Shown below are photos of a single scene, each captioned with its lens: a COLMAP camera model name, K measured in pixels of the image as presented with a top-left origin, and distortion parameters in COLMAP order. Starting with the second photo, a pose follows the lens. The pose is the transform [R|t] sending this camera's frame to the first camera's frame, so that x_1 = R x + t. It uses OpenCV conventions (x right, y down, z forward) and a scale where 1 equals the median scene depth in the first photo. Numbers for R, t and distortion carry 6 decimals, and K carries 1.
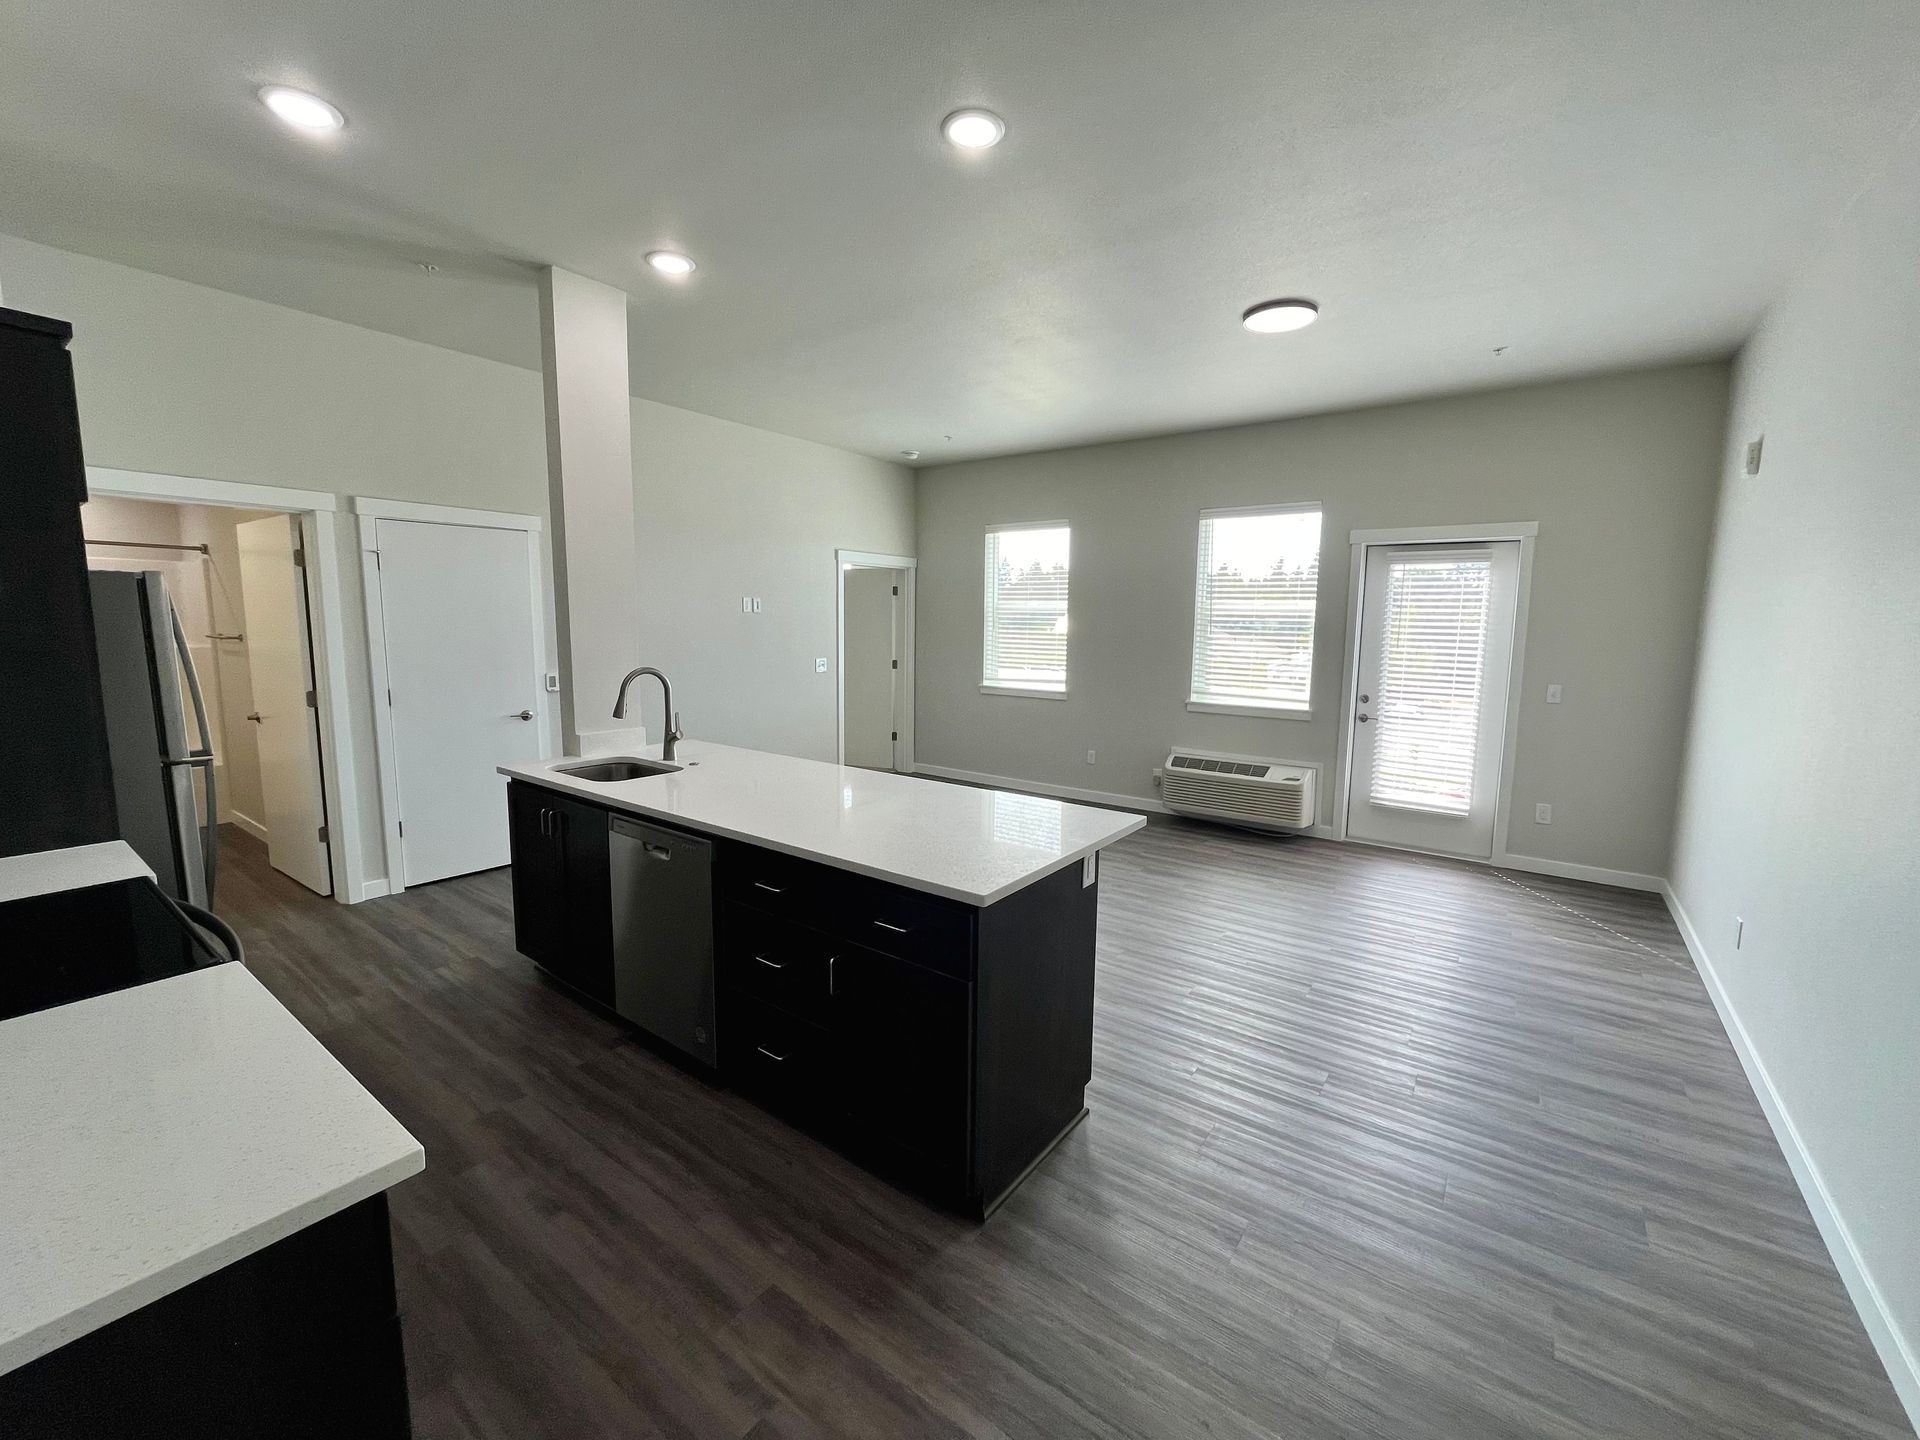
lens RADIAL K [[766.3, 0, 960.0], [0, 766.3, 720.0], [0, 0, 1]] dist [-0.000505, -0.000012]
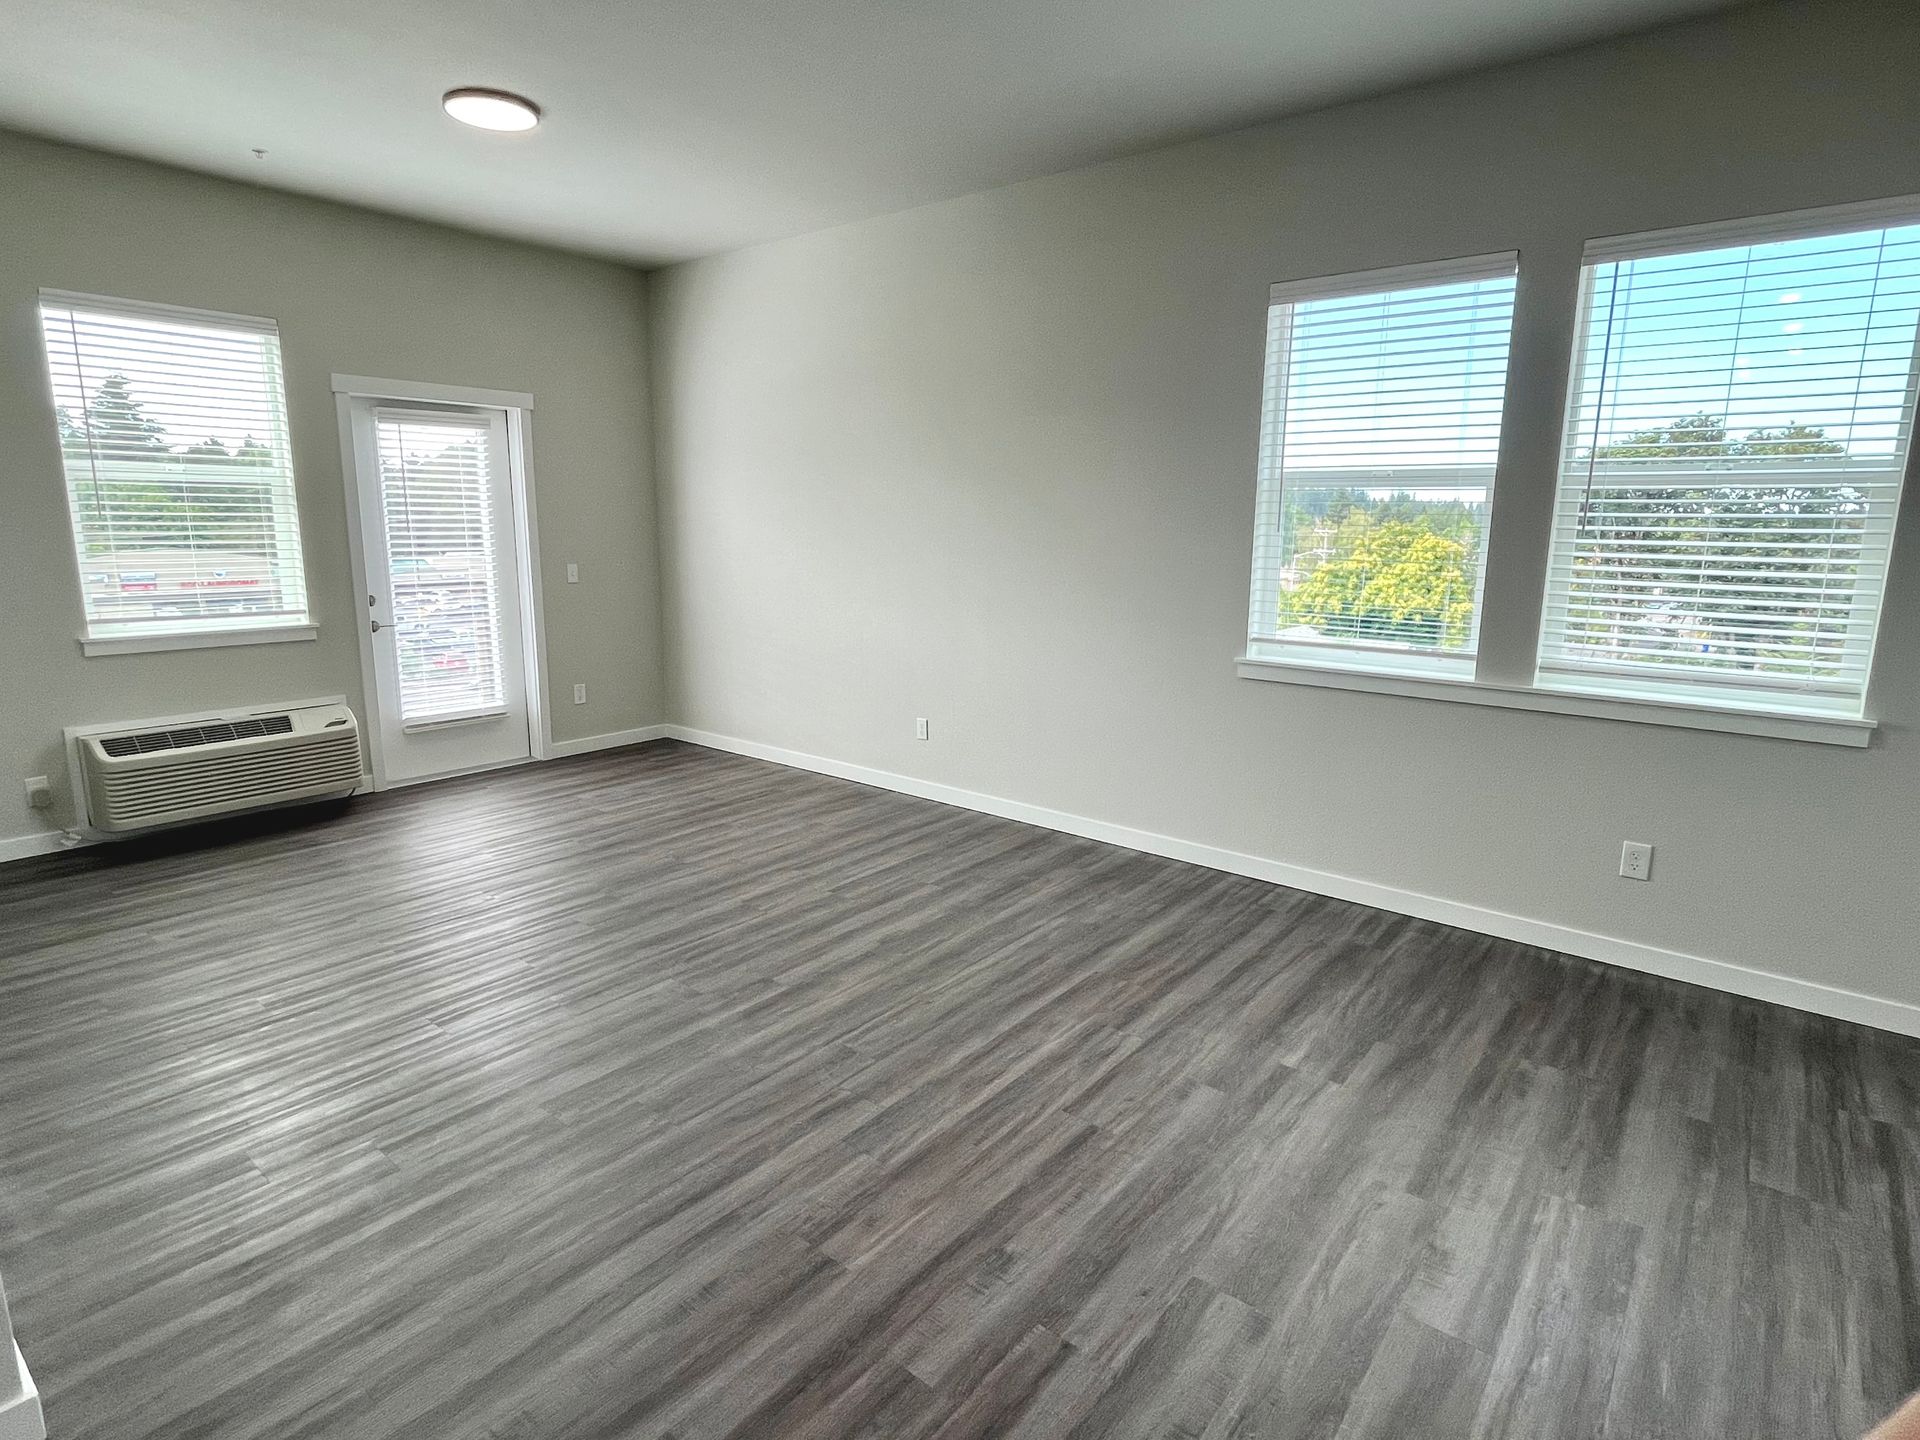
lens RADIAL K [[1024.2, 0, 960.0], [0, 1024.2, 720.0], [0, 0, 1]] dist [-0.000875, -0.000099]
pose [[0.035984, -0.208865, 0.977282, -0.474993], [0.114313, 0.972357, 0.203604, -0.052910], [-0.992793, 0.104390, 0.058865, 0.368944]]
